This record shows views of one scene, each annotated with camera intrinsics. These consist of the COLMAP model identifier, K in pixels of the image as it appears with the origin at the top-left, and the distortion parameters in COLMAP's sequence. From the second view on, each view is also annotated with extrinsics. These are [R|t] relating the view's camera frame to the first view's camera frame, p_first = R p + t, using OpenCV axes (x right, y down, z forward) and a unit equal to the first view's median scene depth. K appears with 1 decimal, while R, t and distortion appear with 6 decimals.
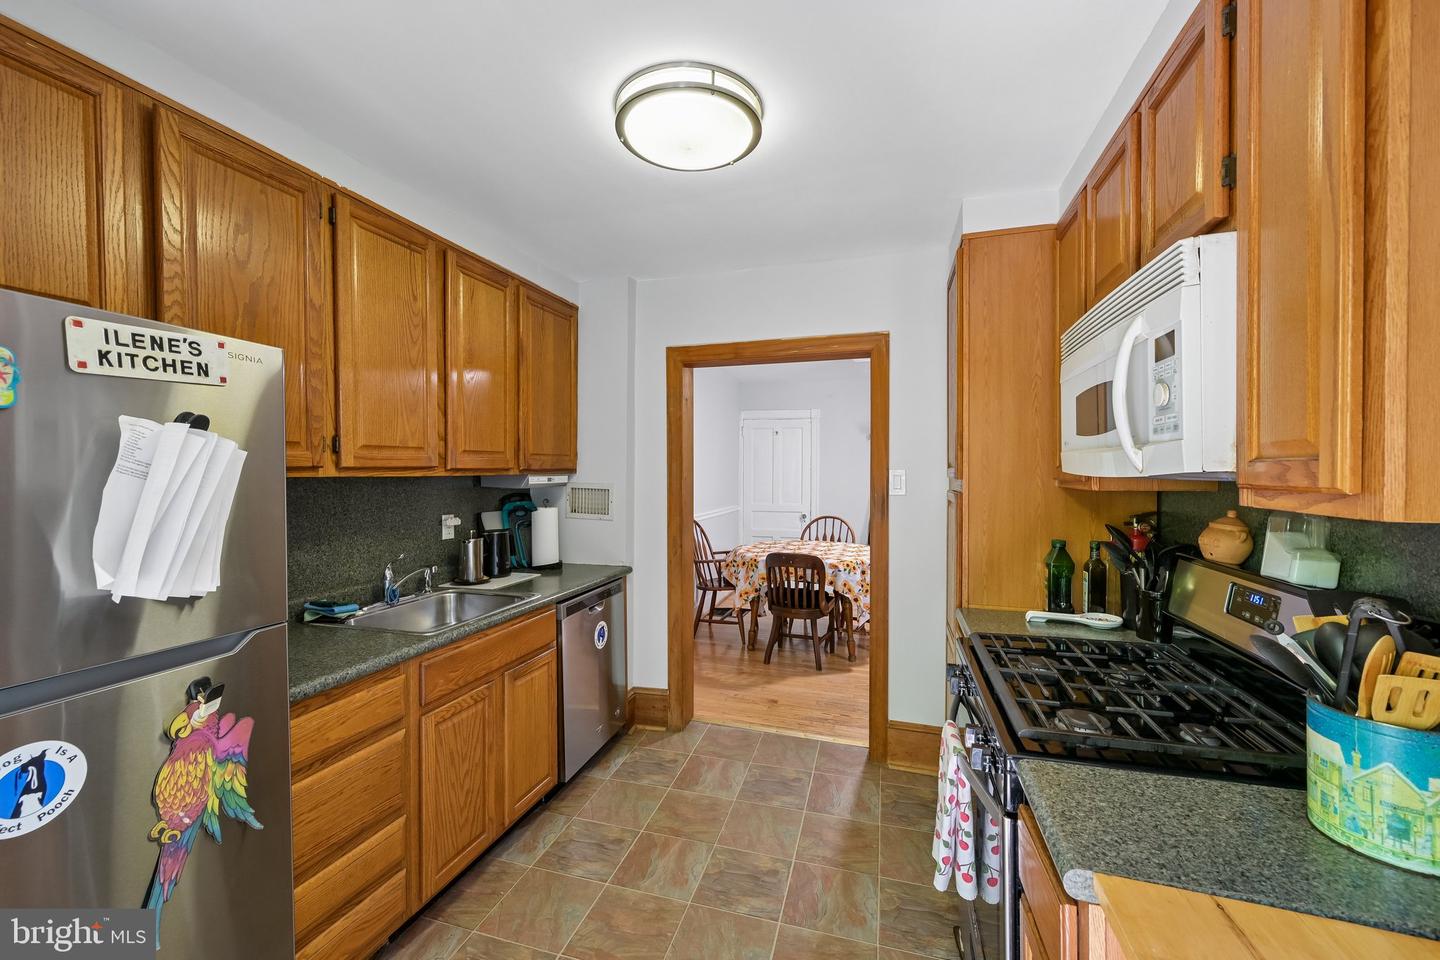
lens RADIAL K [[577.4, 0, 720.0], [0, 577.4, 480.0], [0, 0, 1]] dist [0.001342, 0.000301]
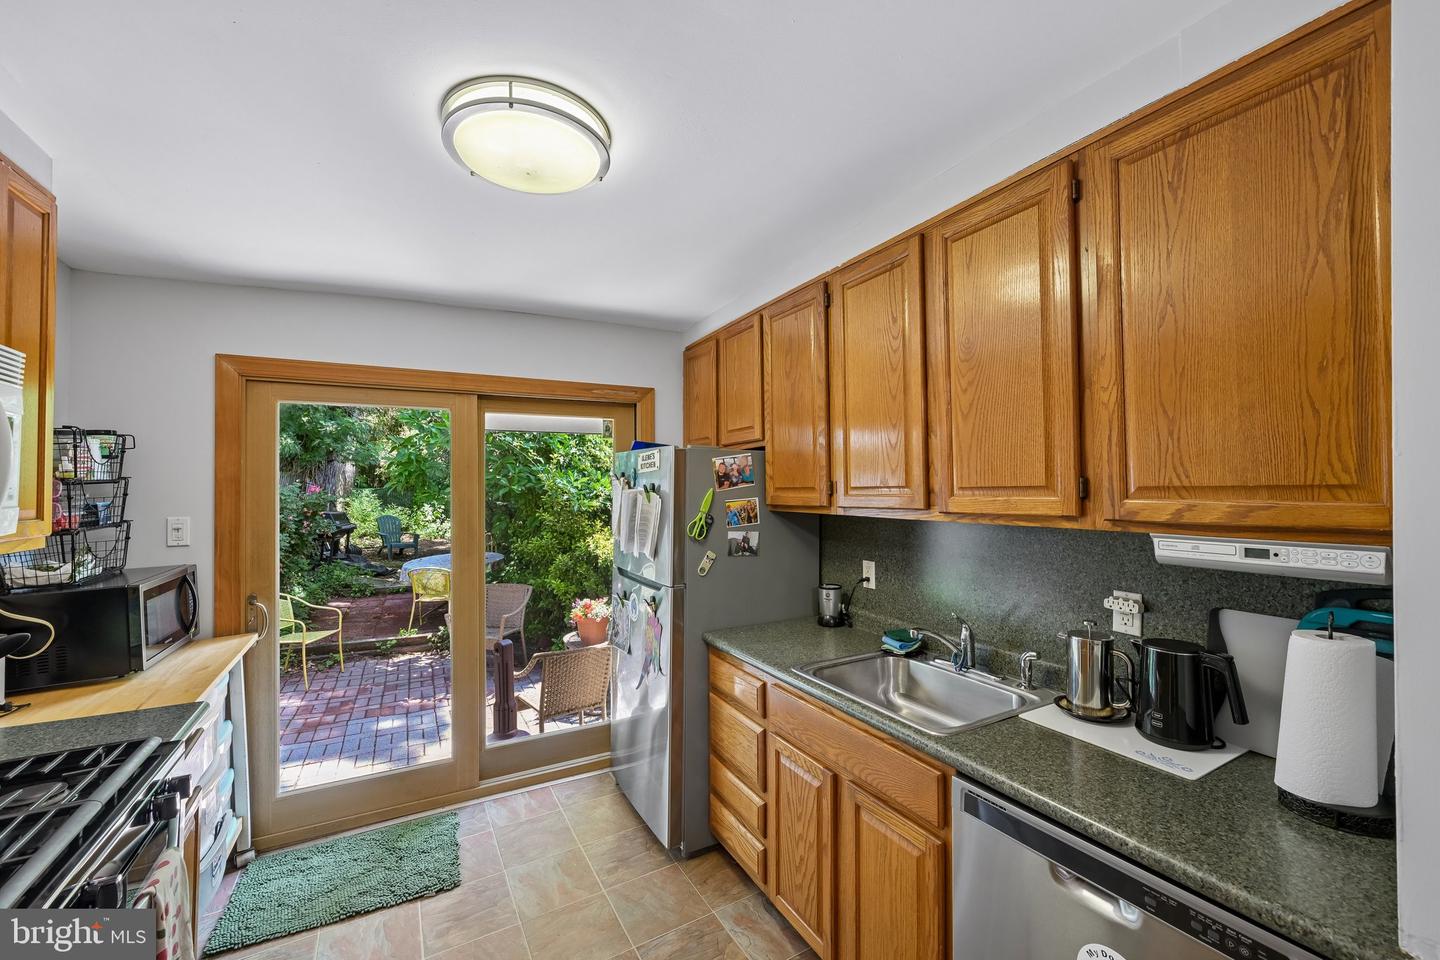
lens RADIAL K [[577.4, 0, 720.0], [0, 577.4, 480.0], [0, 0, 1]] dist [0.001342, 0.000301]
pose [[-0.679578, -0.001291, -0.733602, 0.291097], [-0.001470, 0.999999, -0.000397, -0.061448], [0.733602, 0.000808, -0.679579, 1.309666]]
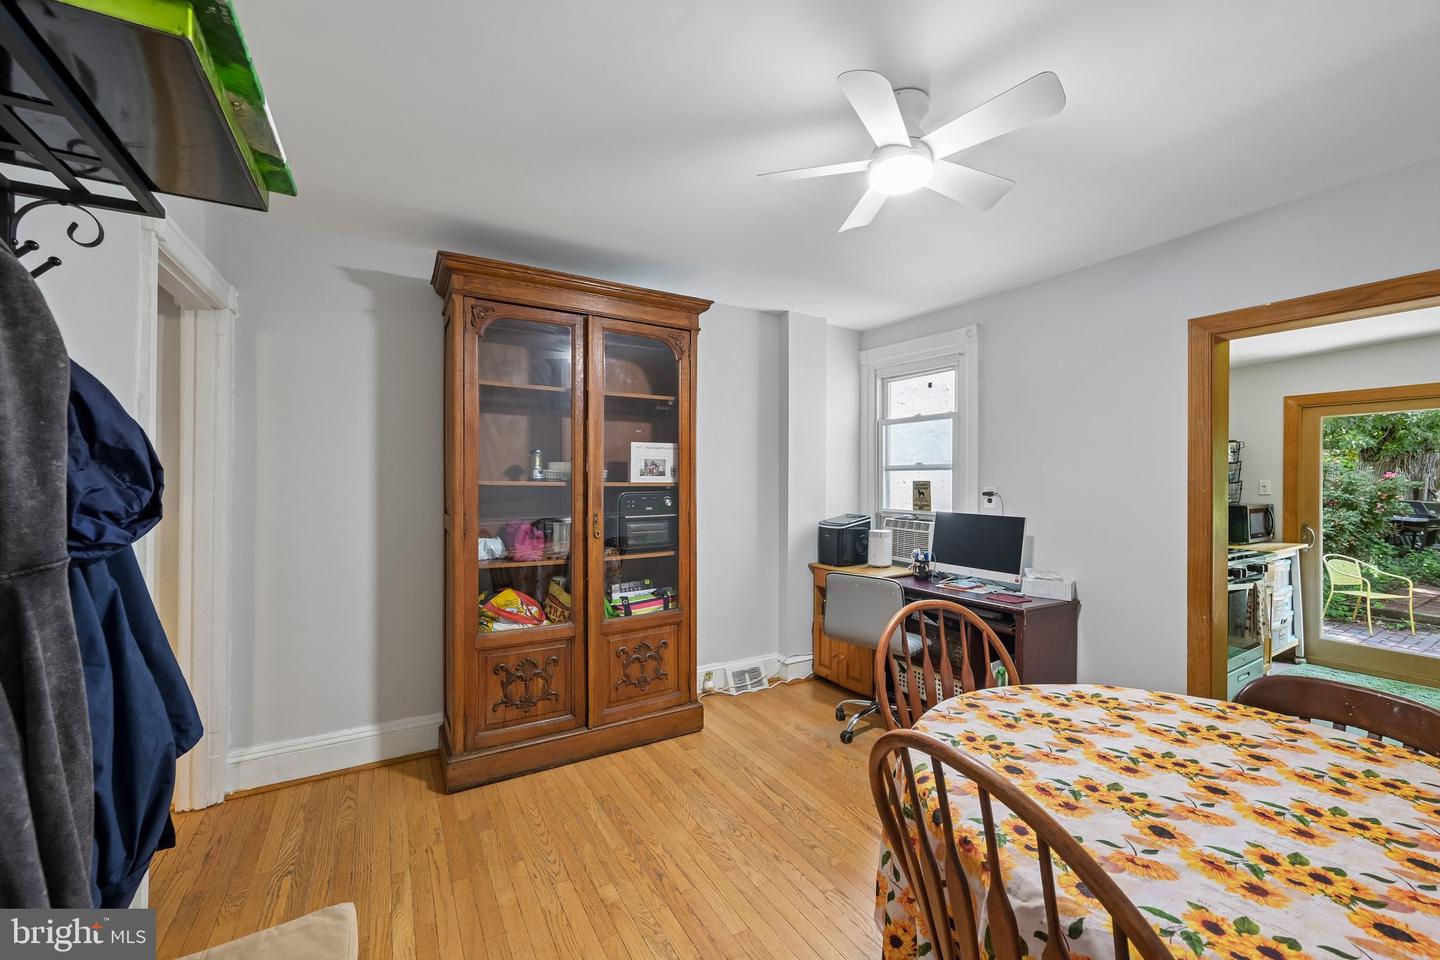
lens RADIAL K [[563.8, 0, 720.0], [0, 563.8, 480.0], [0, 0, 1]] dist [-0.000512, 0.000057]
pose [[-0.764239, -0.000854, 0.644933, 0.382027], [0.003244, 0.999981, 0.005168, -0.012496], [-0.644925, 0.006042, -0.764222, 2.731706]]
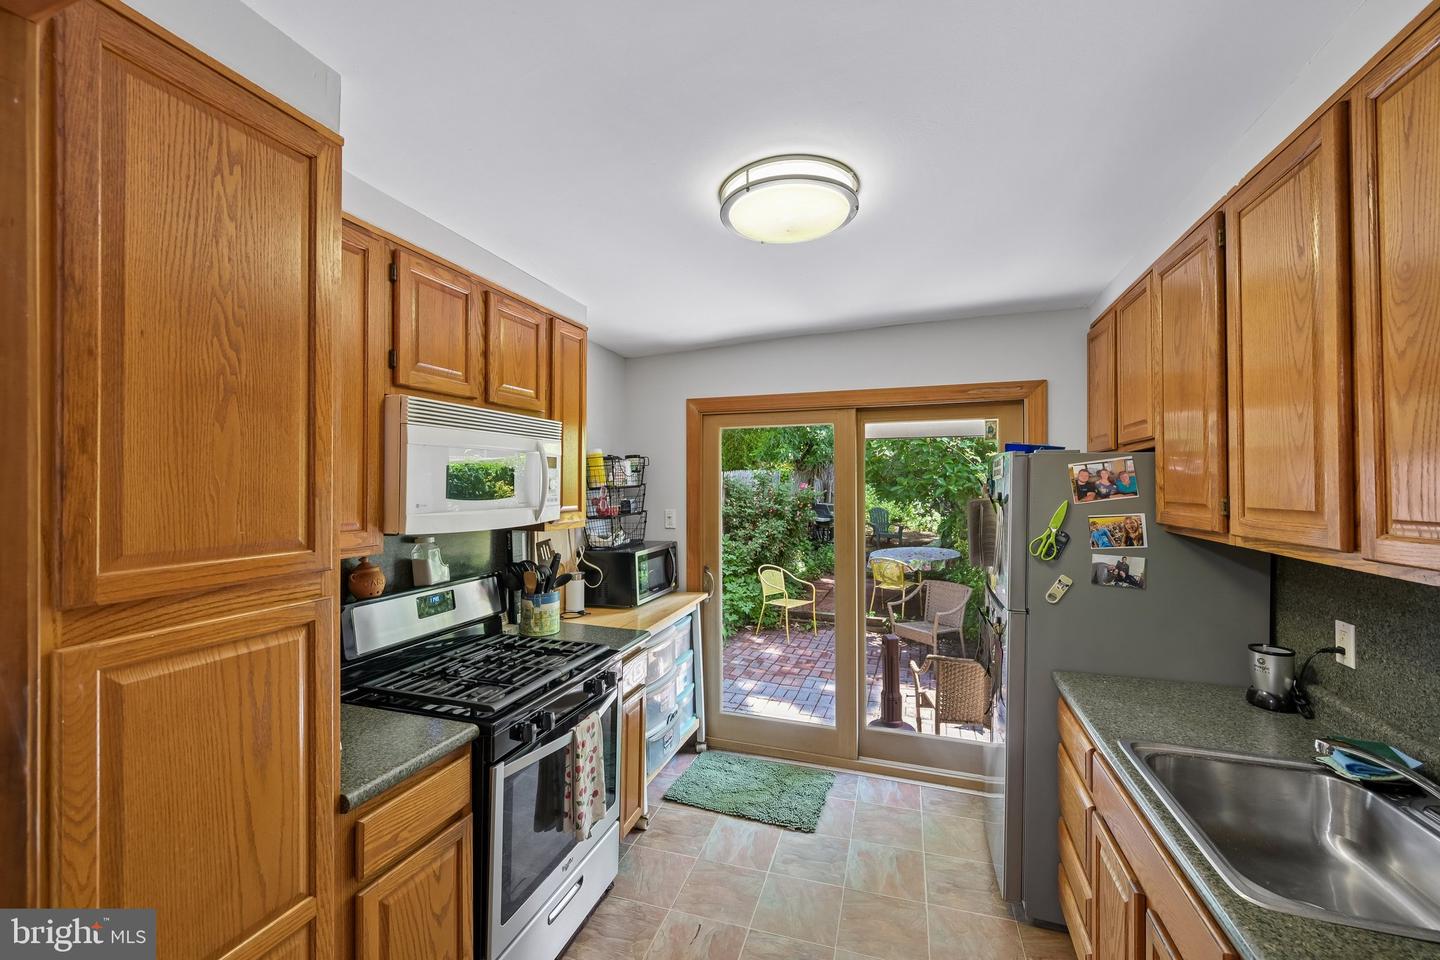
lens RADIAL K [[577.4, 0, 720.0], [0, 577.4, 480.0], [0, 0, 1]] dist [0.001342, 0.000301]
pose [[-0.999975, 0.003500, 0.006179, 0.044180], [0.003558, 0.999949, 0.009464, -0.088524], [-0.006145, 0.009486, -0.999936, 1.468307]]
